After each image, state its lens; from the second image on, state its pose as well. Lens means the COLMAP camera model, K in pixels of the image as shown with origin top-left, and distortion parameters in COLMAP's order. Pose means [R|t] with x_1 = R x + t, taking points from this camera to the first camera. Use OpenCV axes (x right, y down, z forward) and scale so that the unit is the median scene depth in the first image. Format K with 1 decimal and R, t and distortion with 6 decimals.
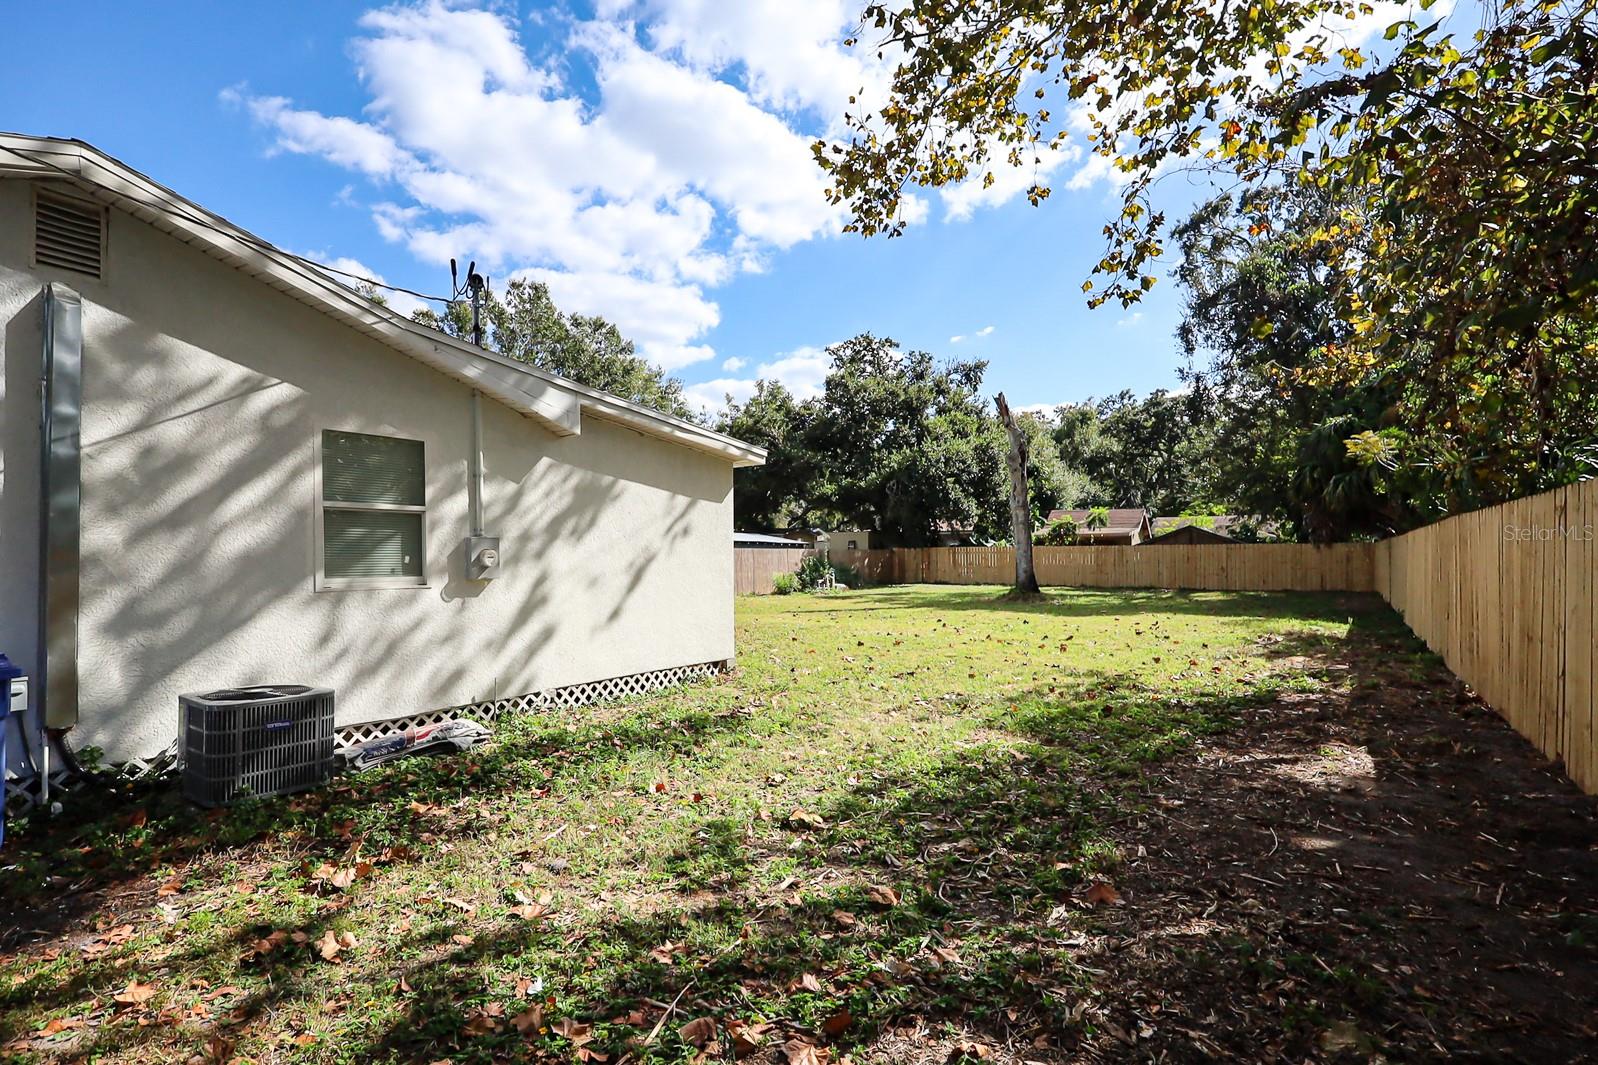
lens RADIAL K [[710.5, 0, 801.6], [0, 710.5, 541.6], [0, 0, 1]] dist [-0.001795, -0.000166]
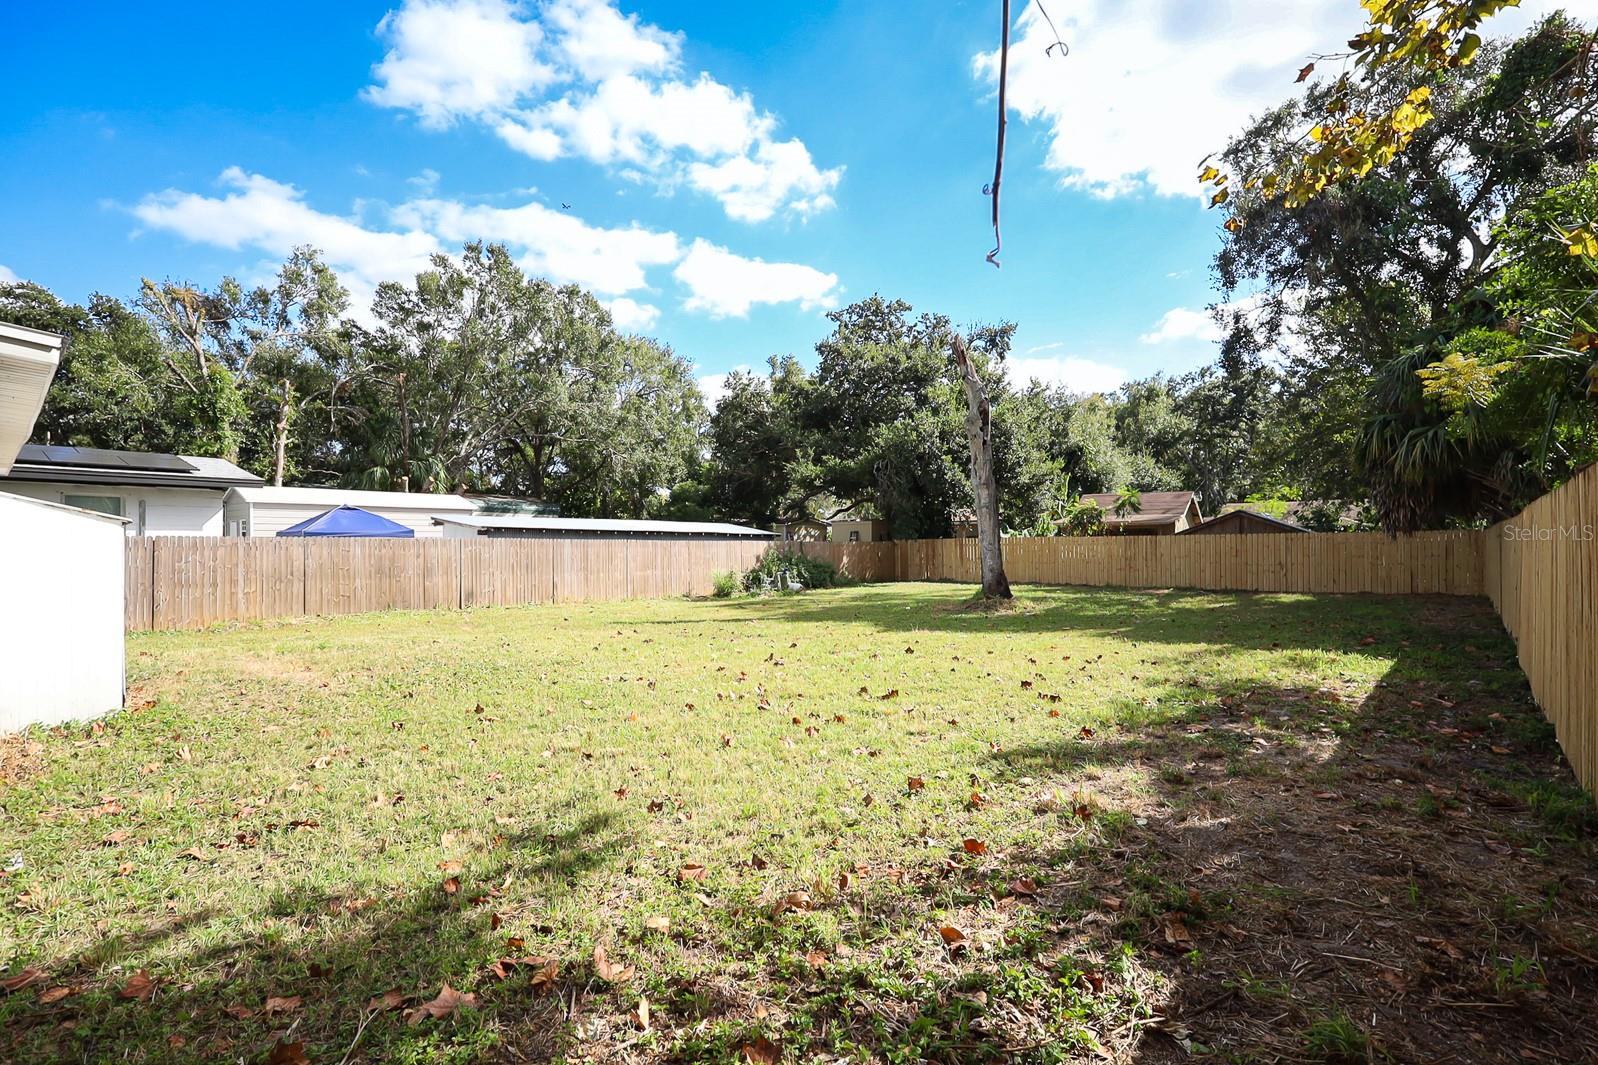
lens RADIAL K [[742.7, 0, 799.0], [0, 742.7, 532.5], [0, 0, 1]] dist [-0.000737, 0.000199]
pose [[0.997077, -0.003295, -0.076334, 0.088151], [0.003254, 0.999994, -0.000662, 0.001044], [0.076336, 0.000412, 0.997082, 0.098521]]
